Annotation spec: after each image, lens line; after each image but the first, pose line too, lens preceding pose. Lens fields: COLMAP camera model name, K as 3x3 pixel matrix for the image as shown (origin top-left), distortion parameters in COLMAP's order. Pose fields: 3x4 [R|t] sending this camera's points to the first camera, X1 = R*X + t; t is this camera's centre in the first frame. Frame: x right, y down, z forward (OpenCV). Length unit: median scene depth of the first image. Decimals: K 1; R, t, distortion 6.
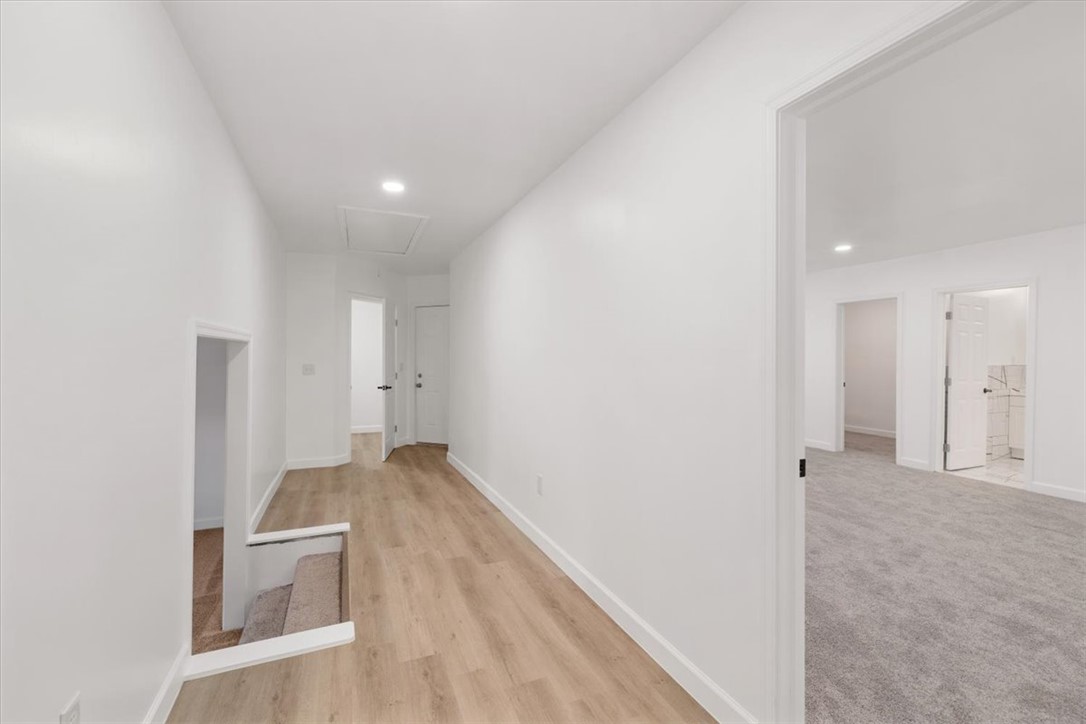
lens RADIAL K [[470.9, 0, 538.0], [0, 470.9, 357.9], [0, 0, 1]] dist [0.001941, -0.001526]
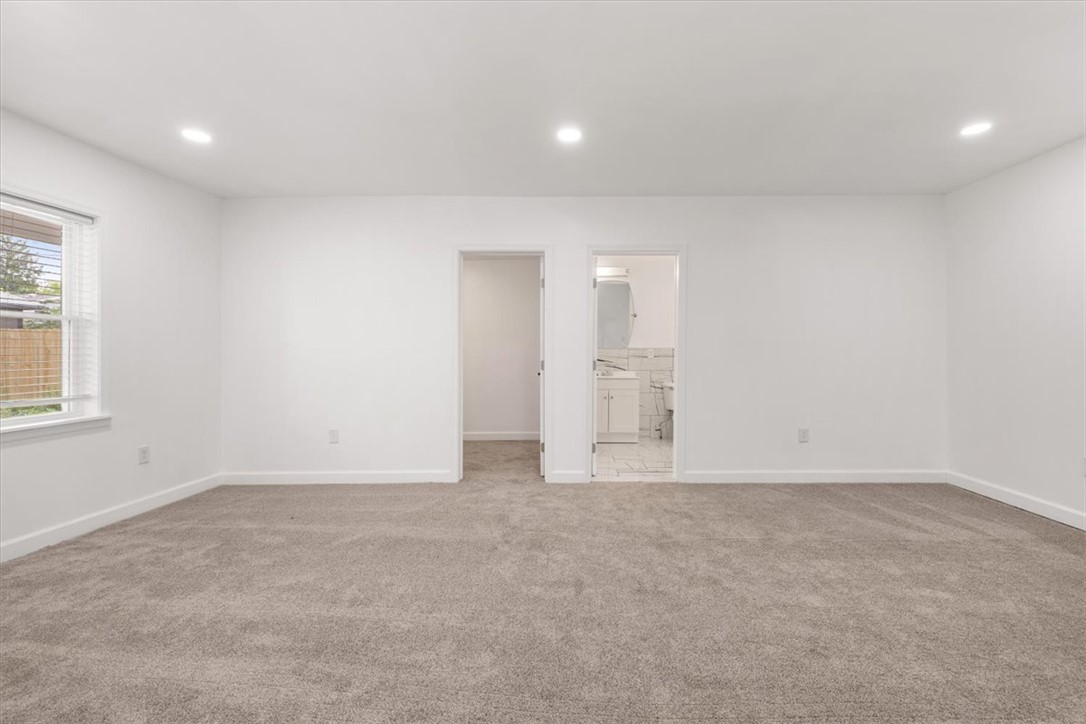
lens RADIAL K [[470.9, 0, 548.1], [0, 470.9, 355.3], [0, 0, 1]] dist [0.001941, -0.001526]
pose [[0.348640, -0.008419, 0.937219, 0.102078], [0.001111, 0.999963, 0.008569, 0.029654], [-0.937256, -0.001946, 0.348637, 0.902977]]
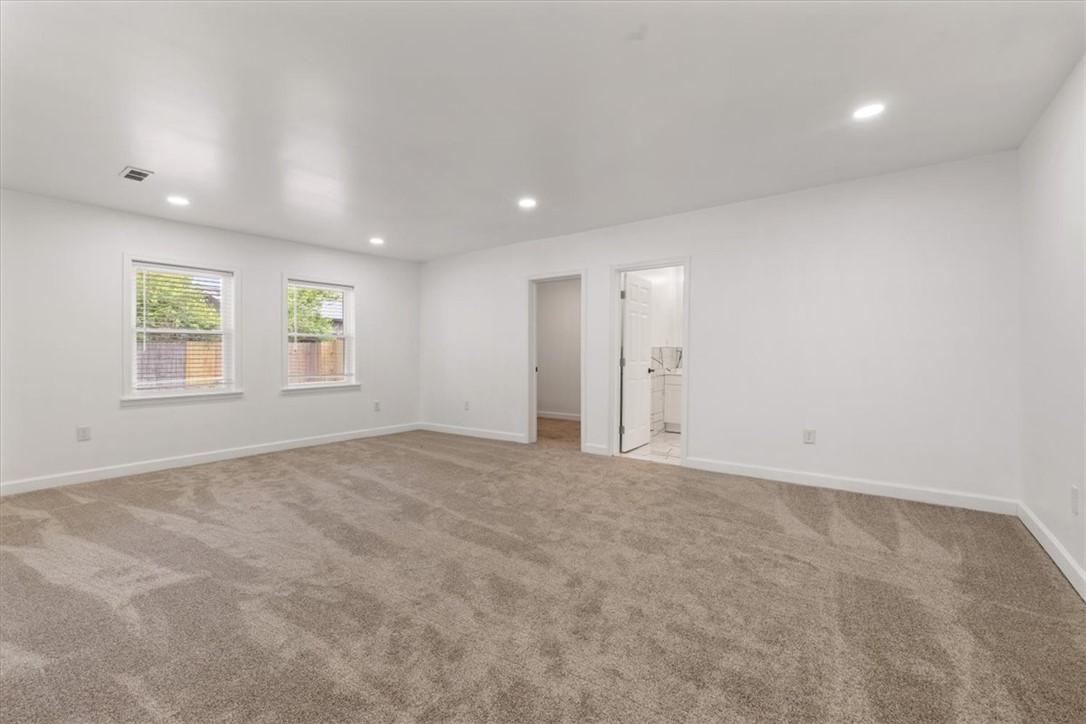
lens RADIAL K [[470.9, 0, 550.6], [0, 470.9, 359.0], [0, 0, 1]] dist [0.001941, -0.001526]
pose [[0.839156, -0.013959, 0.543712, 0.239064], [0.005877, 0.999845, 0.016599, 0.029914], [-0.543860, -0.010734, 0.839108, 0.293161]]
